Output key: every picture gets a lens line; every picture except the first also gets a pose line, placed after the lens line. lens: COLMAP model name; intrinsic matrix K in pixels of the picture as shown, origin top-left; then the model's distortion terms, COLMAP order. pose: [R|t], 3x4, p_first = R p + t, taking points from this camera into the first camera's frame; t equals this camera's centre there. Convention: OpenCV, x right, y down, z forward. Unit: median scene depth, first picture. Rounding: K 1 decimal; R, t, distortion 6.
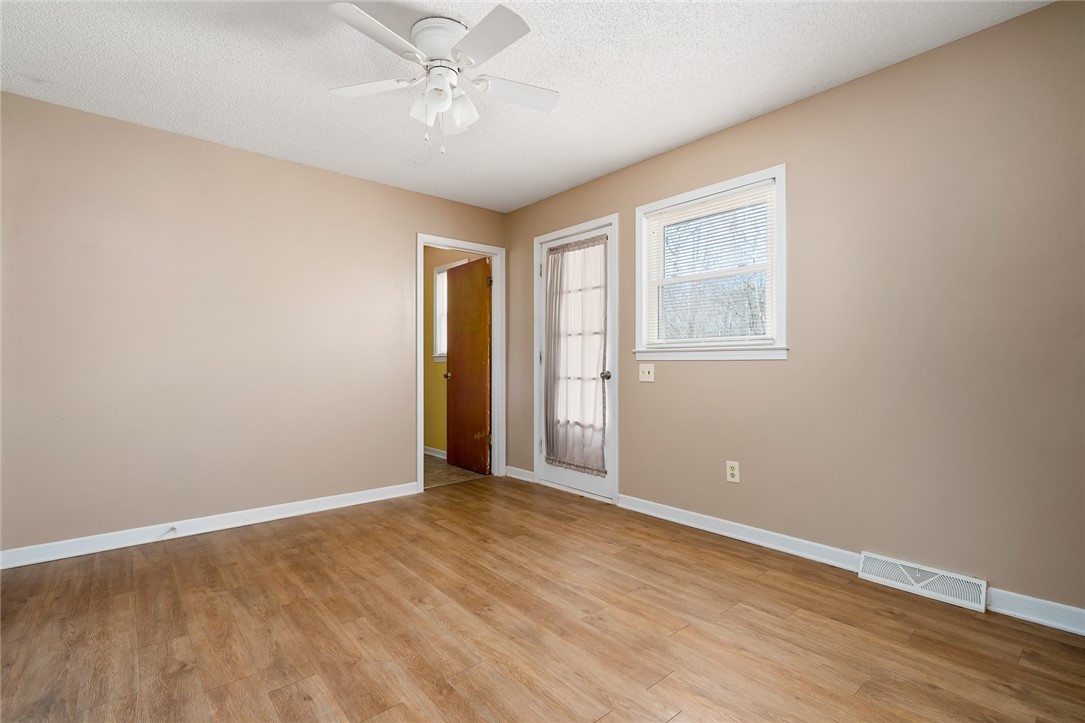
lens RADIAL K [[495.6, 0, 533.5], [0, 495.6, 361.5], [0, 0, 1]] dist [-0.005430, 0.002264]
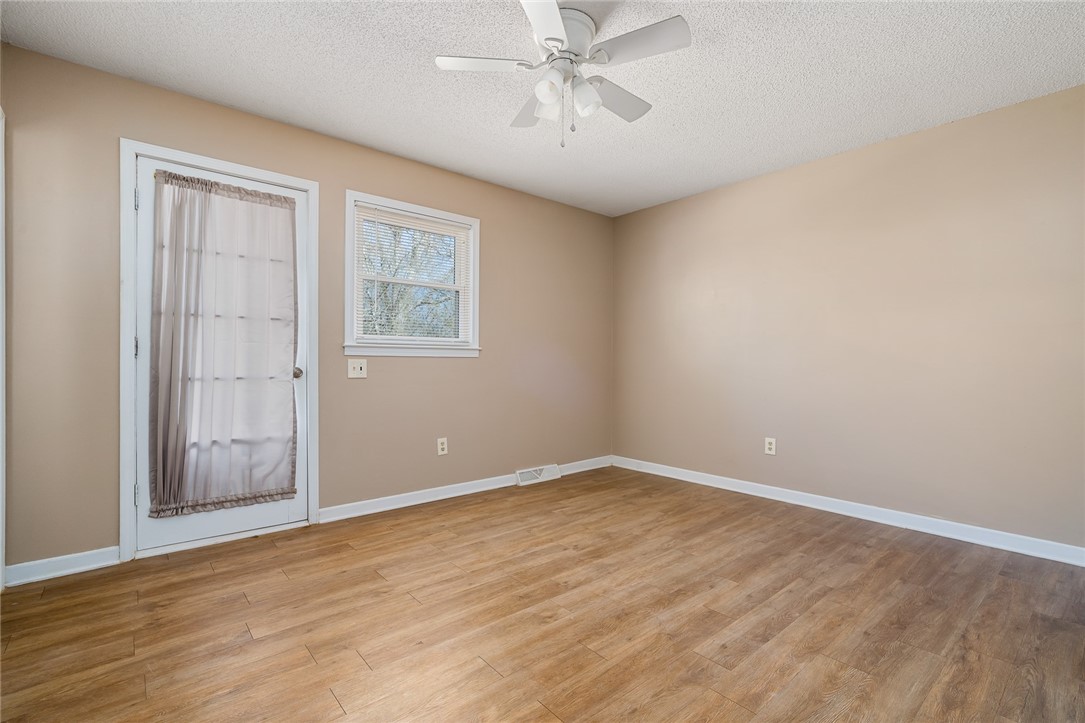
lens RADIAL K [[495.6, 0, 545.7], [0, 495.6, 360.3], [0, 0, 1]] dist [-0.005430, 0.002264]
pose [[-0.007709, 0.002381, 0.999967, -0.885153], [-0.012161, 0.999923, -0.002475, 0.005609], [-0.999896, -0.012180, -0.007680, 0.782775]]
